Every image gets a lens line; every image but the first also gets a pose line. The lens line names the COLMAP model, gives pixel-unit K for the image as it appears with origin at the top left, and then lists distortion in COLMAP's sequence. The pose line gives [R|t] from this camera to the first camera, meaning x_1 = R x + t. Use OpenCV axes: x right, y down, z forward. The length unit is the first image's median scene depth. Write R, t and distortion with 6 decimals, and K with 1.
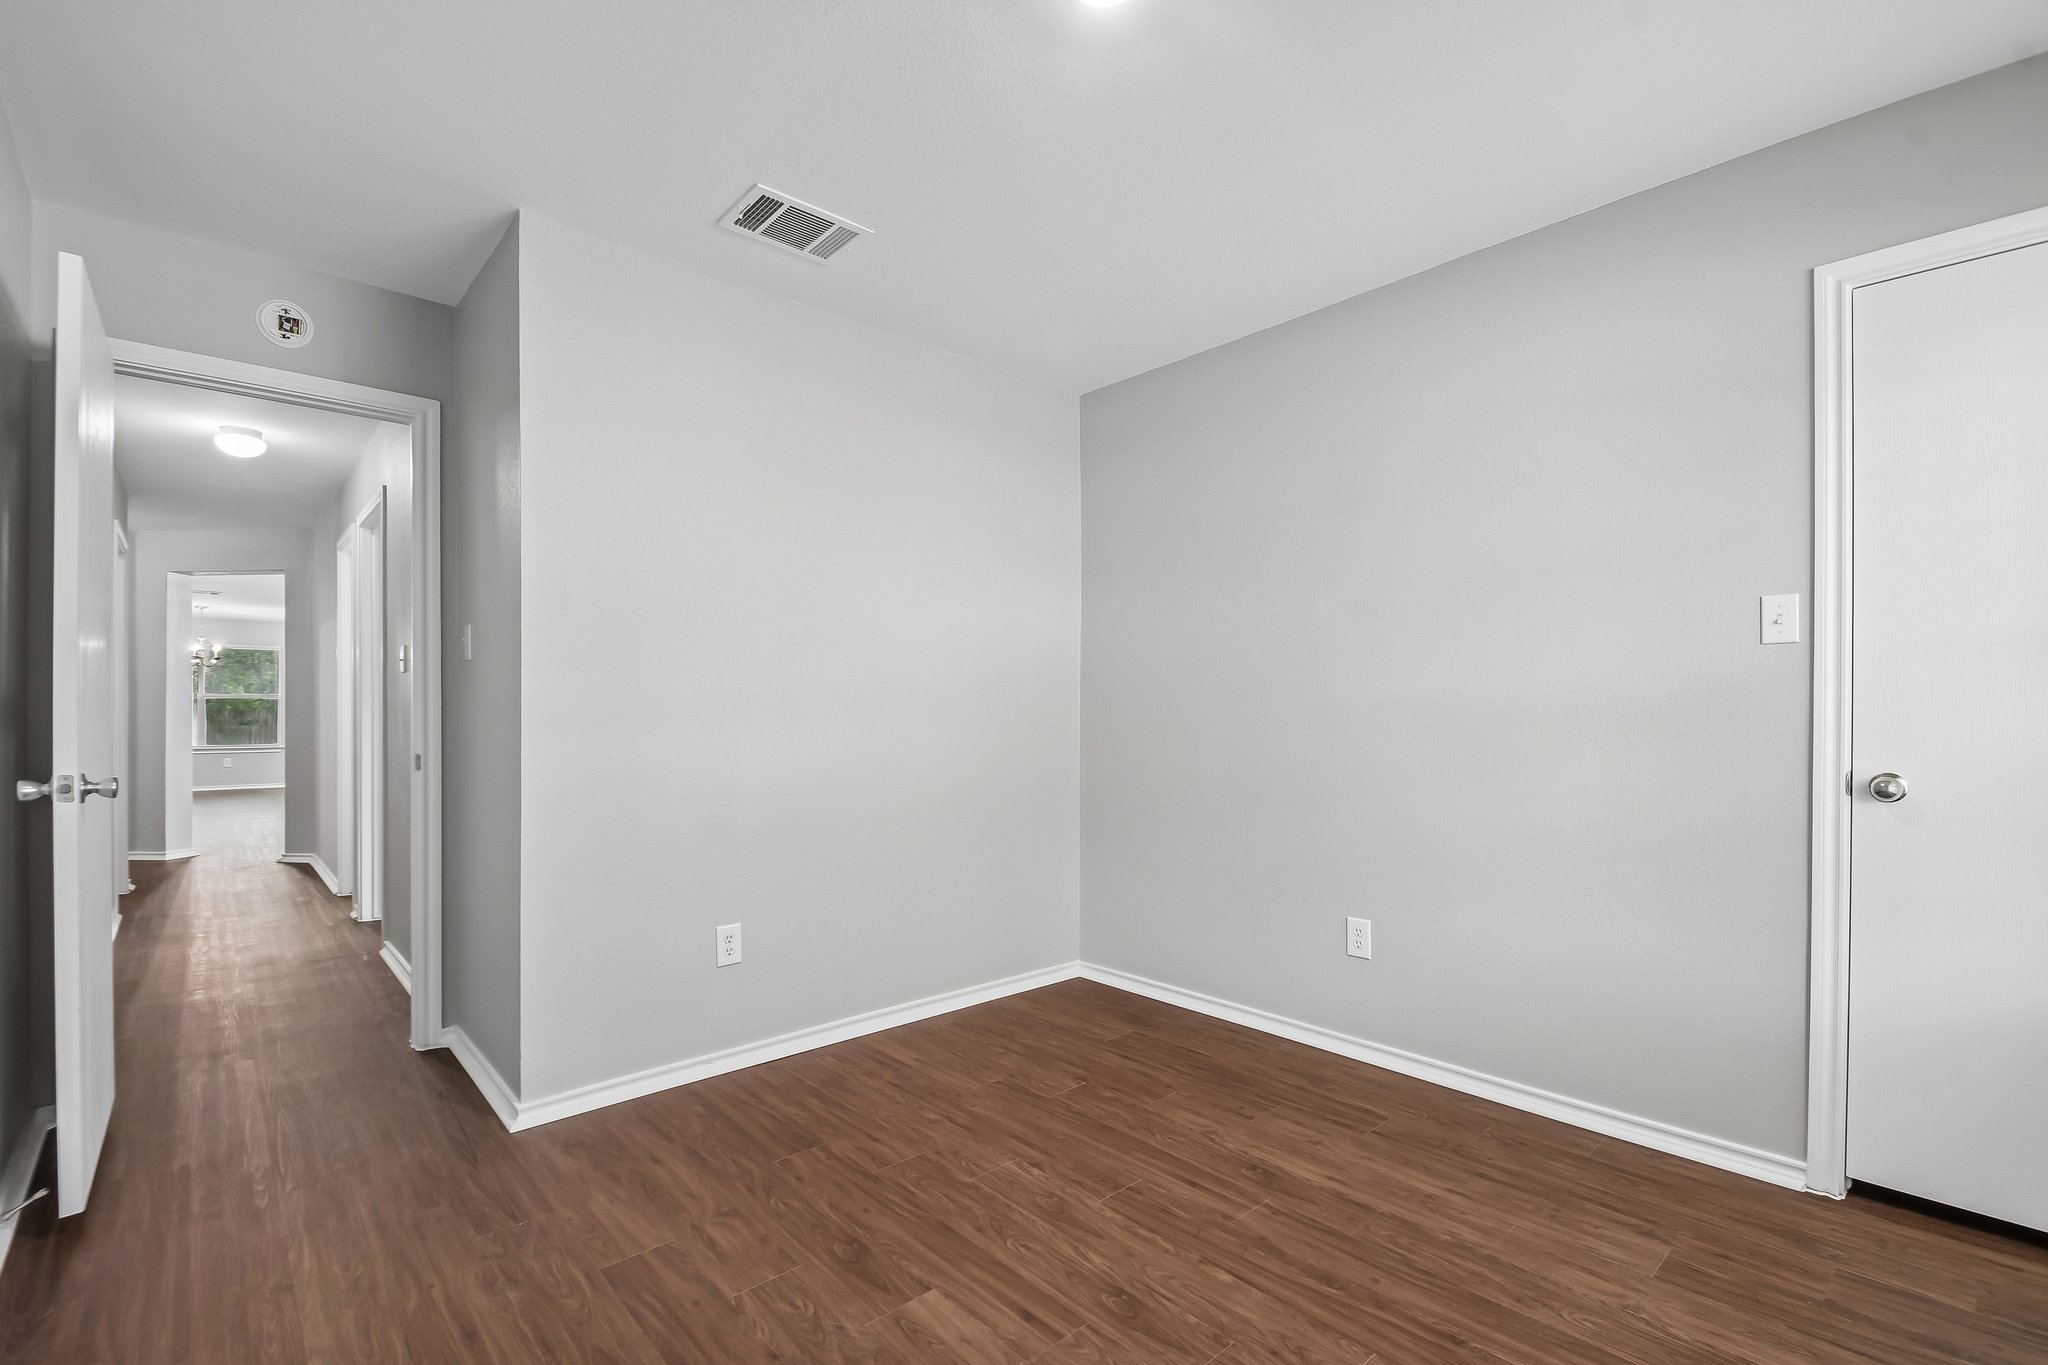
lens RADIAL K [[904.1, 0, 1013.8], [0, 904.1, 716.0], [0, 0, 1]] dist [0.002152, -0.011741]
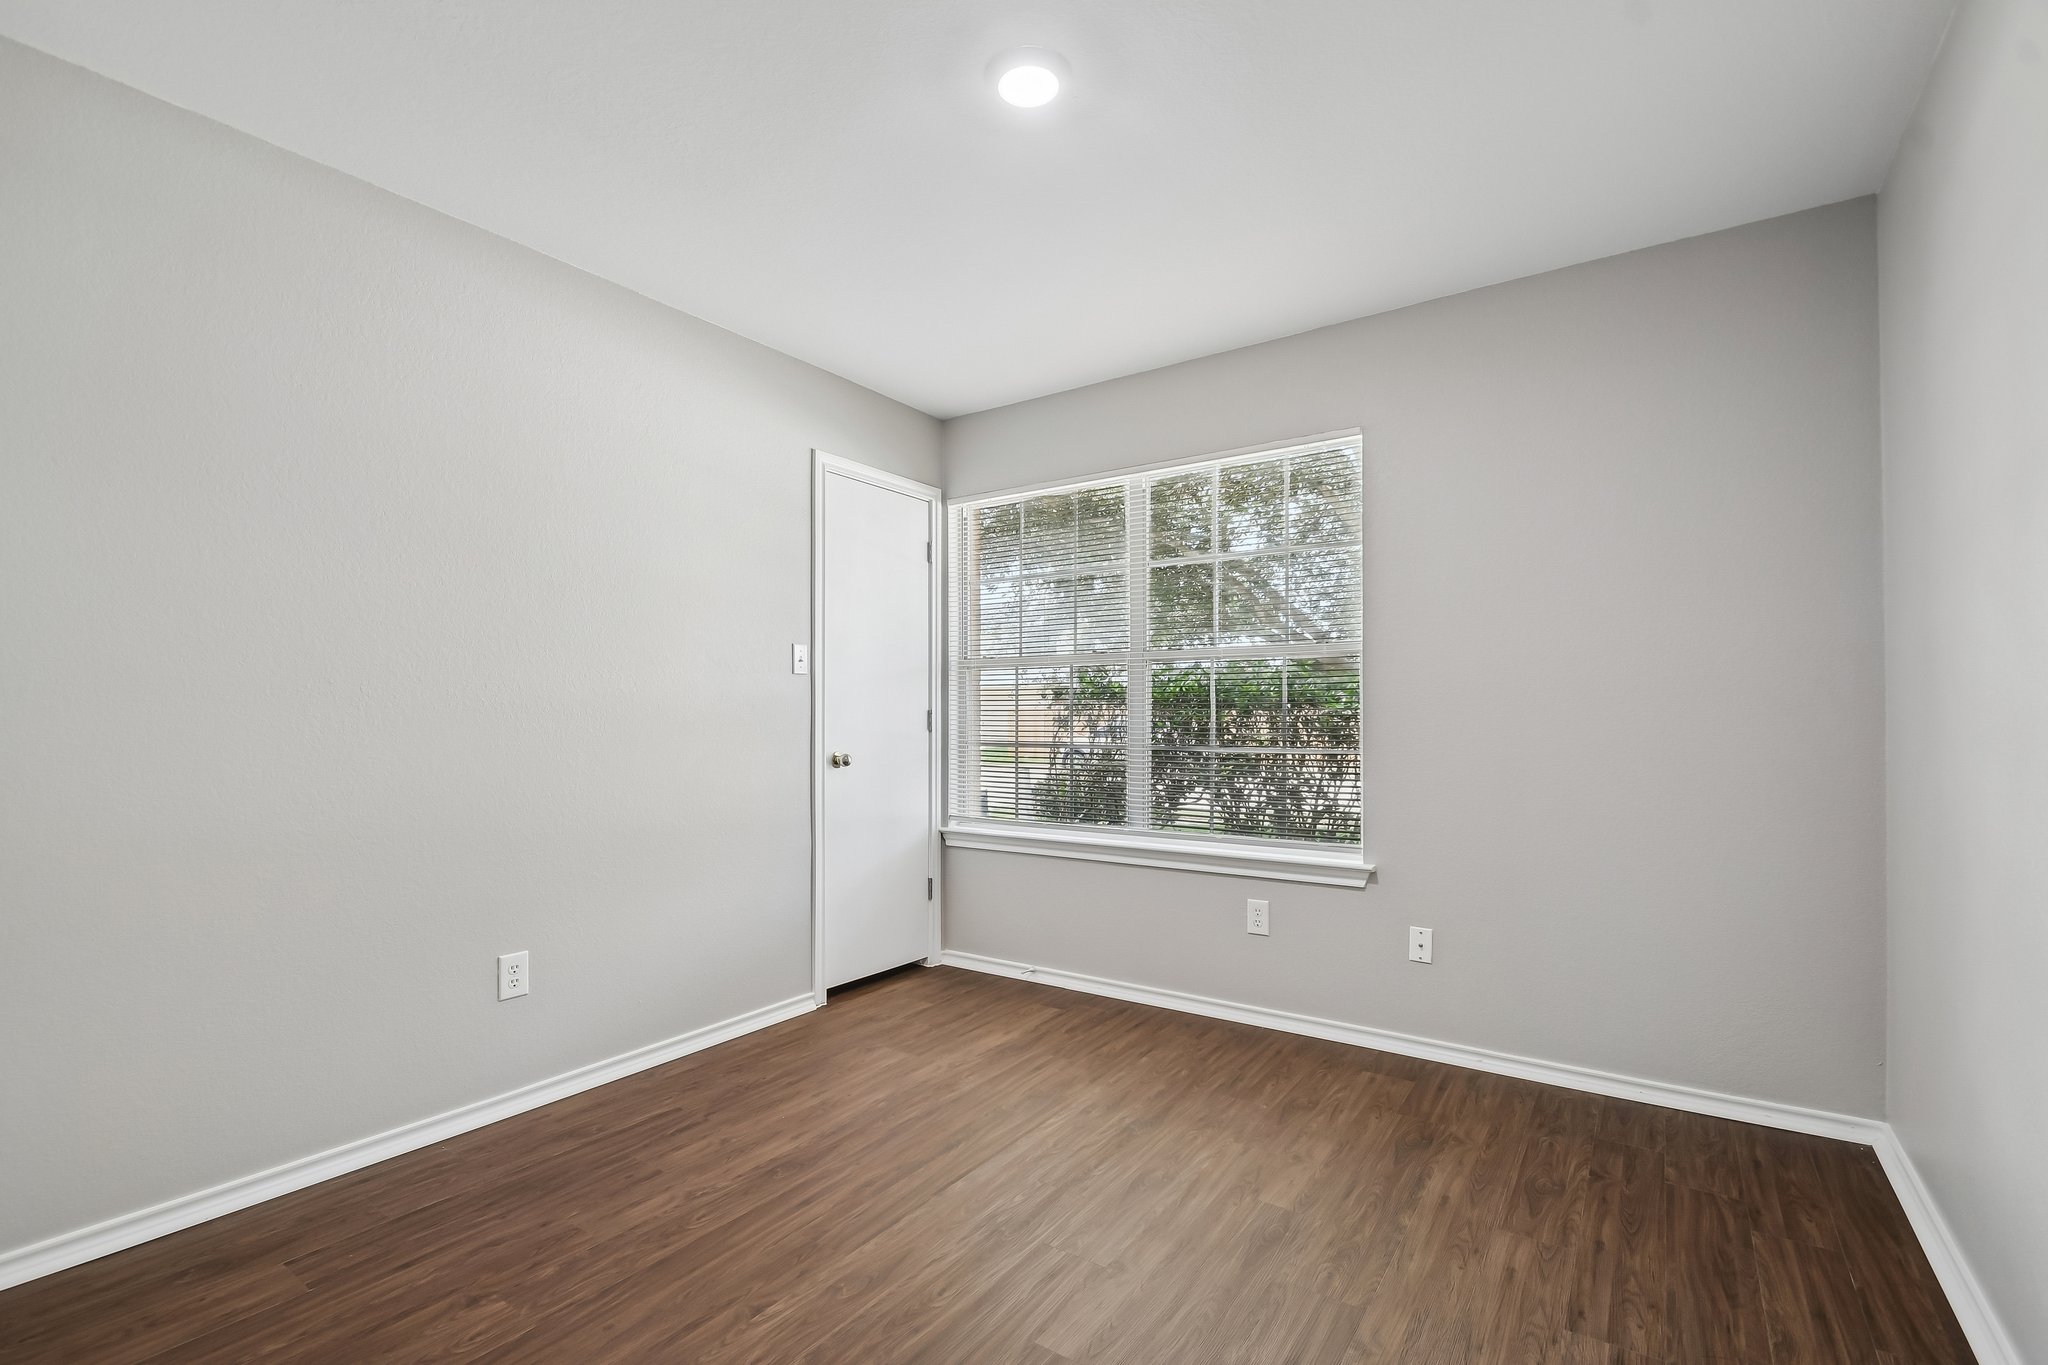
lens RADIAL K [[904.1, 0, 1013.8], [0, 904.1, 716.0], [0, 0, 1]] dist [0.002152, -0.011741]
pose [[-0.231573, 0.003476, 0.972811, -0.729003], [0.005888, 0.999980, -0.002171, -0.000938], [-0.972800, 0.005225, -0.231589, 0.915463]]
